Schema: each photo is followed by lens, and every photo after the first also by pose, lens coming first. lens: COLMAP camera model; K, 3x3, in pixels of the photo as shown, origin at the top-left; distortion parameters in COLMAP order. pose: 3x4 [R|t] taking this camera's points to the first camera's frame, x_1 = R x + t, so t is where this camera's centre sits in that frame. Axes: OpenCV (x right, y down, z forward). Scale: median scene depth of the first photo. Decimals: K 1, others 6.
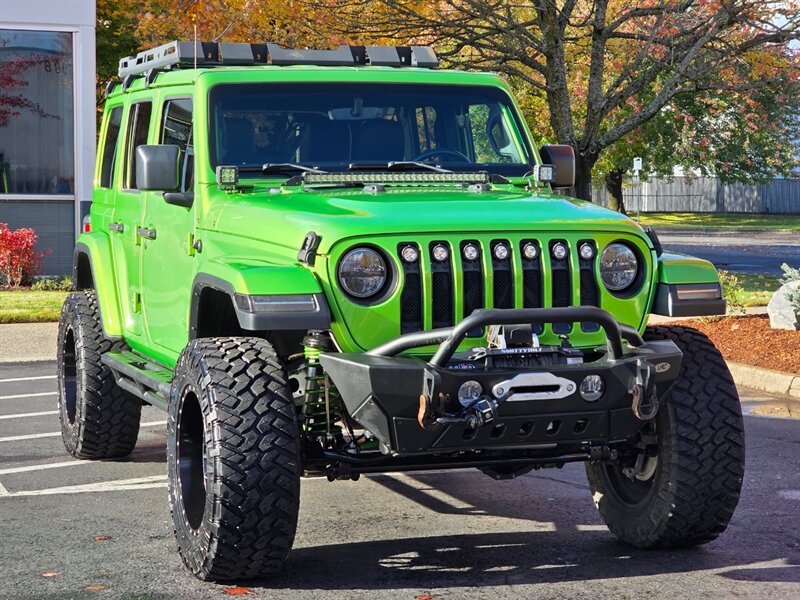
lens RADIAL K [[1926.6, 0, 405.2], [0, 1926.6, 300.5], [0, 0, 1]] dist [-0.198208, 0.000000]
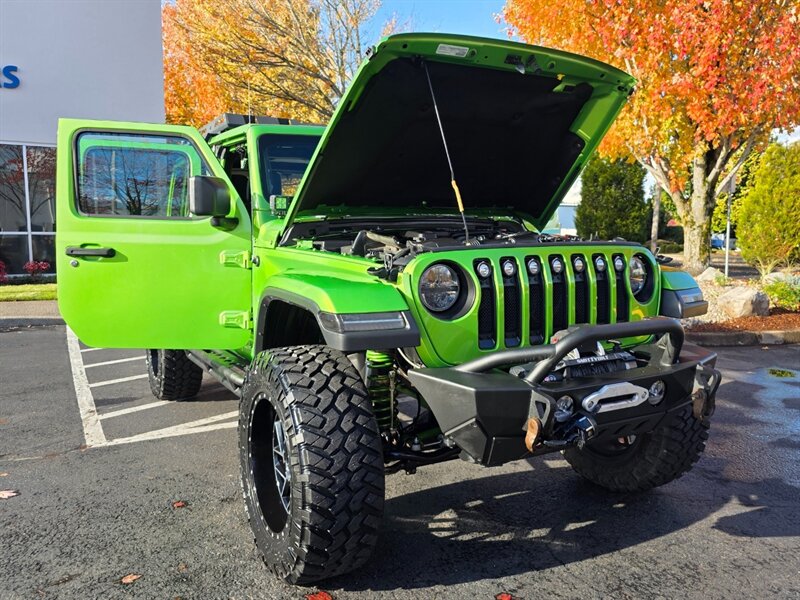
lens RADIAL K [[653.1, 0, 400.2], [0, 653.1, 298.6], [0, 0, 1]] dist [0.046061, -0.025053]
pose [[0.984694, -0.018391, 0.173321, -0.102509], [0.011894, 0.999190, 0.038451, -0.021819], [-0.173887, -0.035801, 0.984115, 0.646416]]
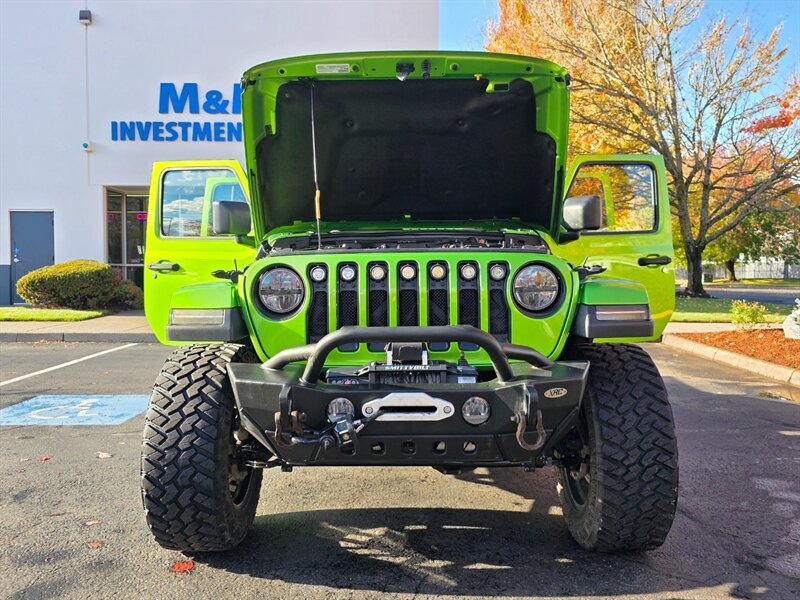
lens RADIAL K [[700.9, 0, 398.8], [0, 700.9, 293.2], [0, 0, 1]] dist [0.063936, -0.061183]
pose [[0.940284, 0.008442, -0.340287, 0.175248], [-0.018399, 0.999491, -0.026046, -0.003355], [0.339894, 0.030752, 0.939961, 0.634749]]
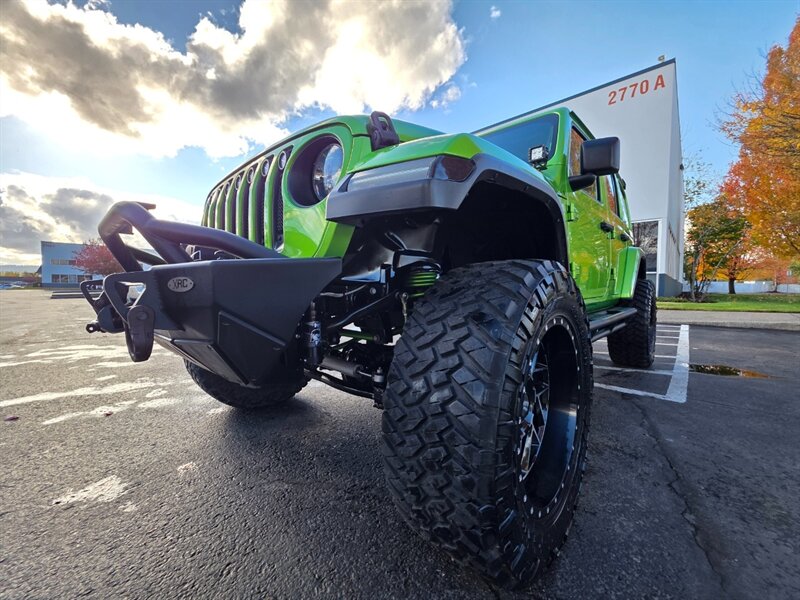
lens RADIAL K [[317.4, 0, 399.8], [0, 317.4, 300.7], [0, 0, 1]] dist [0.003447, 0.000642]
pose [[0.465044, 0.031669, -0.884721, 0.253212], [-0.058492, 0.998275, 0.004988, 0.034943], [0.883353, 0.049430, 0.466094, 0.994672]]
